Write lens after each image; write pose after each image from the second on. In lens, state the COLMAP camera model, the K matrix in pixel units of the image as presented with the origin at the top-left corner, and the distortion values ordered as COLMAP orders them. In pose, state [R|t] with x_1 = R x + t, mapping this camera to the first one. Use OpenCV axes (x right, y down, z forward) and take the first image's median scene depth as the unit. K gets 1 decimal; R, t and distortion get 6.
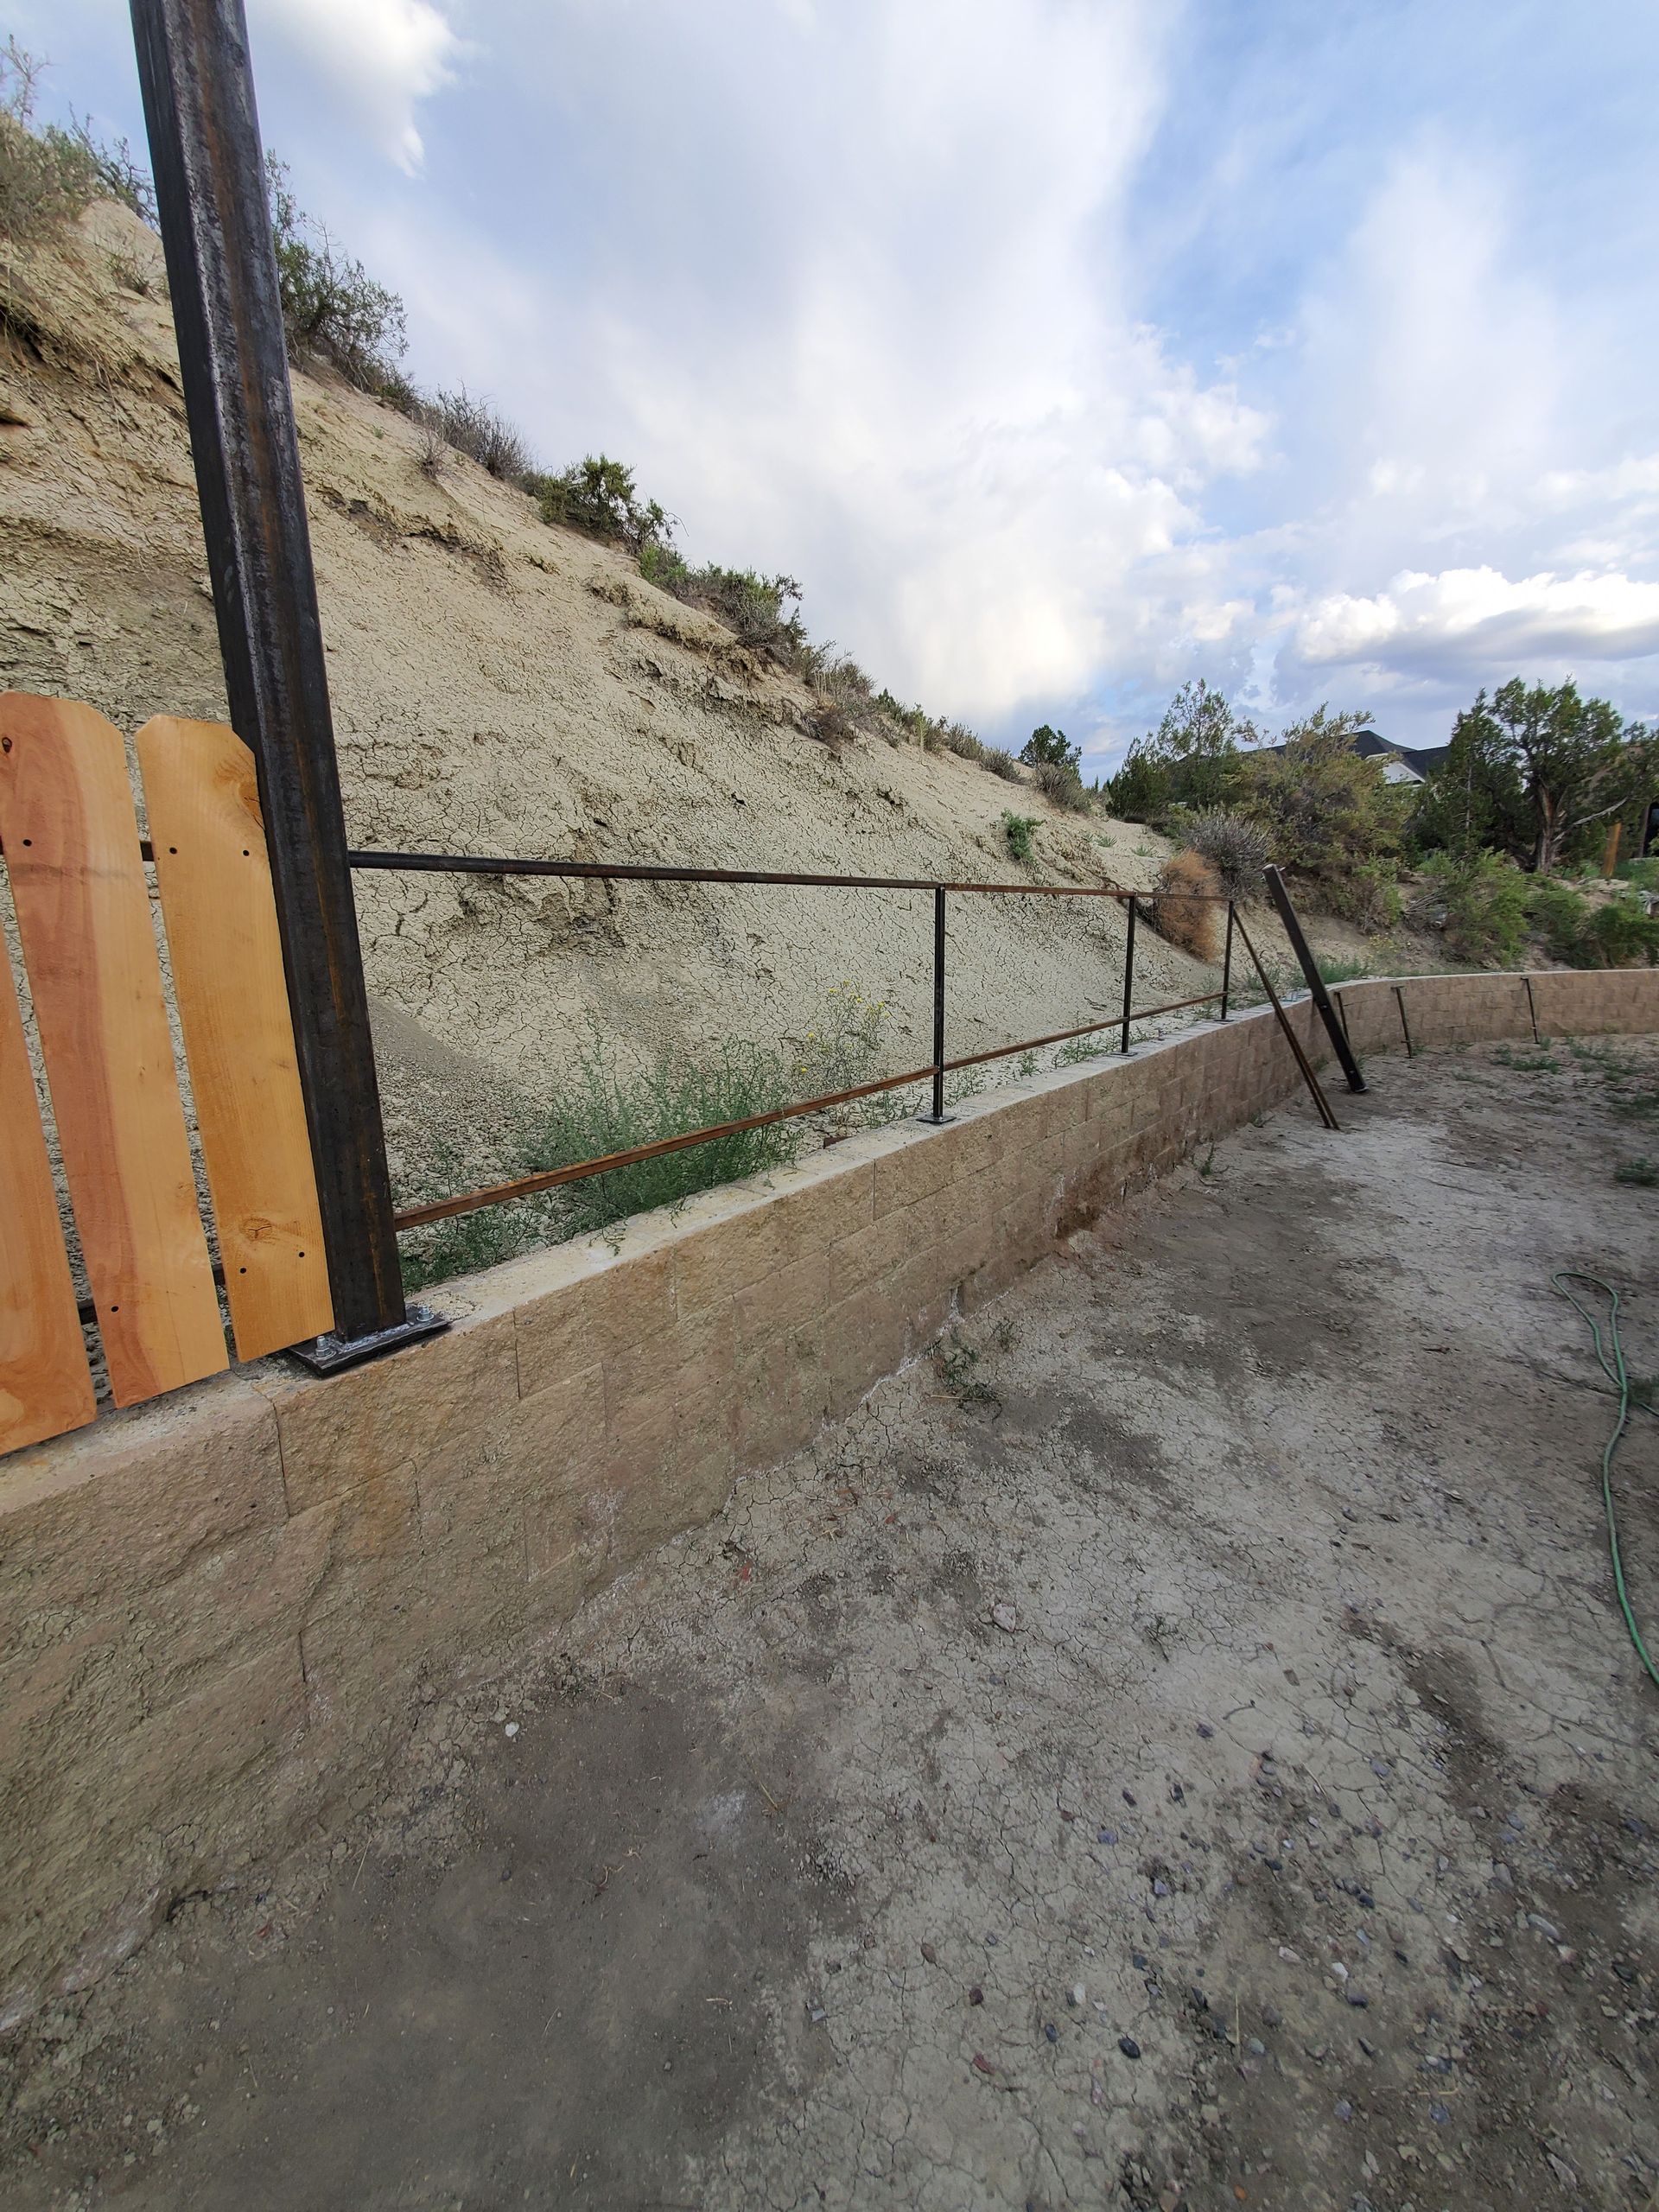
lens RADIAL K [[906.1, 0, 829.5], [0, 906.1, 1106.0], [0, 0, 1]] dist [-0.000872, -0.000117]
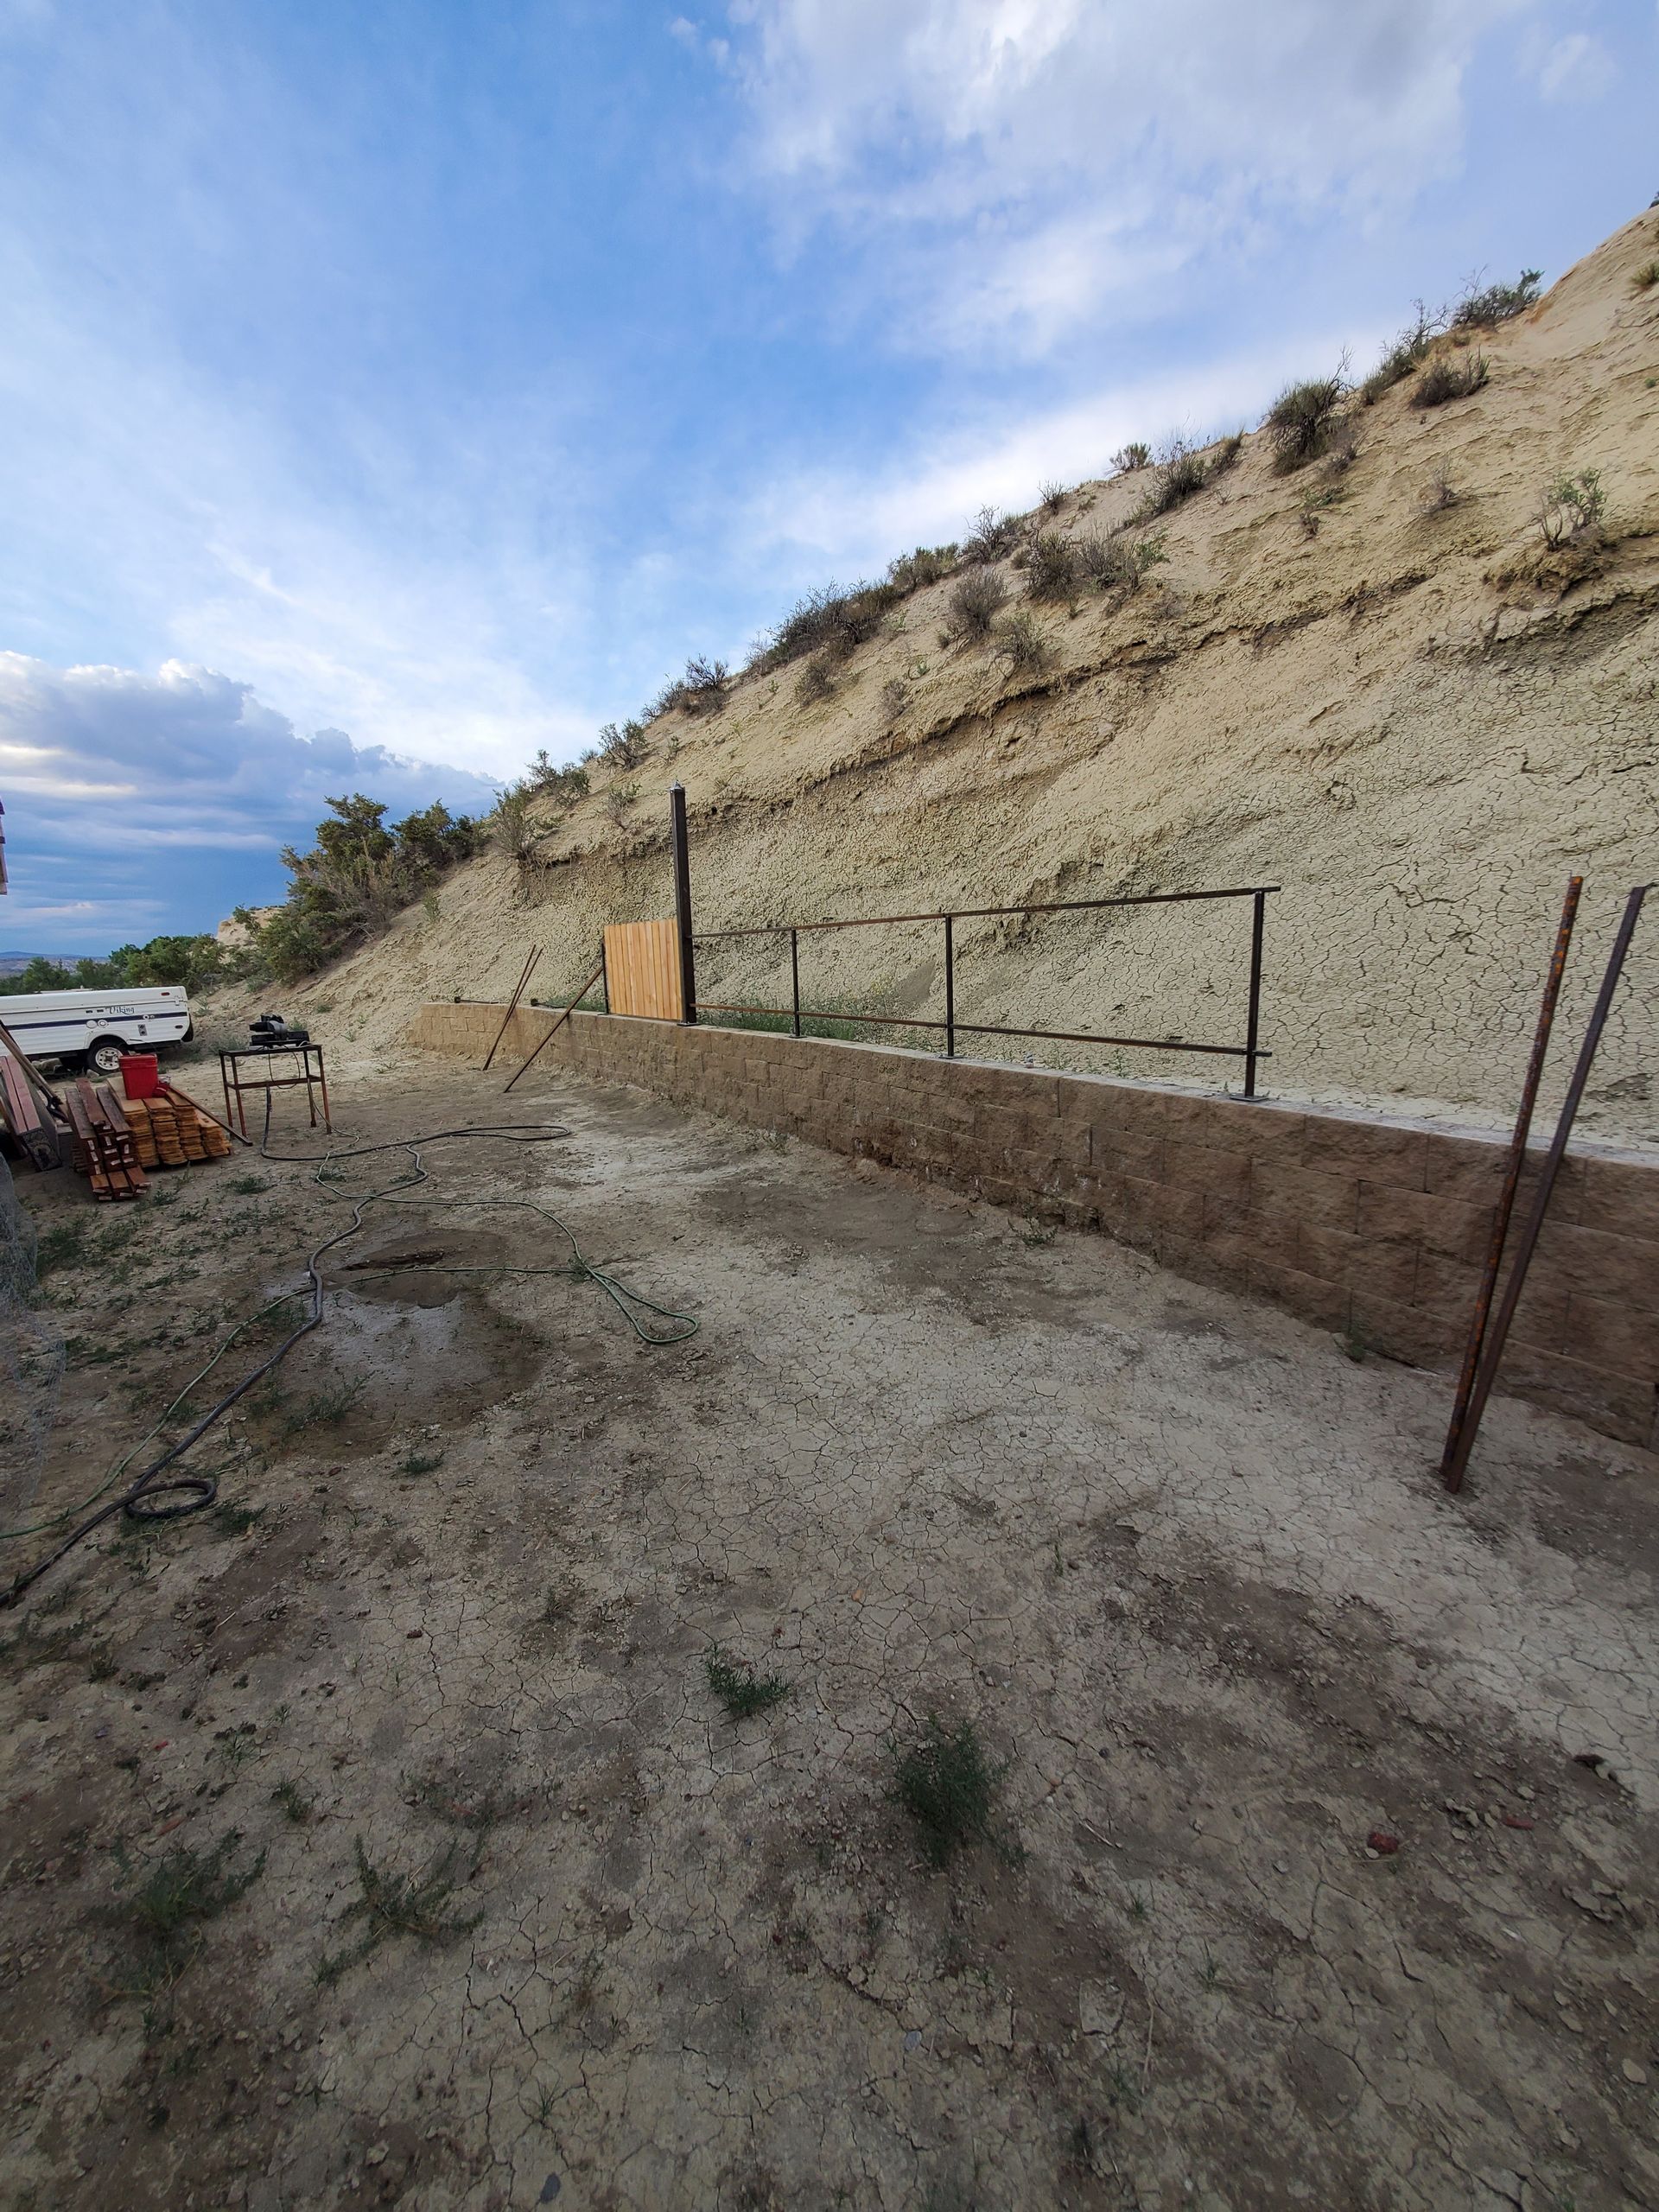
lens RADIAL K [[906.1, 0, 829.5], [0, 906.1, 1106.0], [0, 0, 1]] dist [-0.000872, -0.000117]
pose [[-0.380110, 0.181368, -0.906985, 1.551952], [-0.145842, 0.956568, 0.252404, -0.287997], [0.913371, 0.228218, -0.337150, 1.381400]]
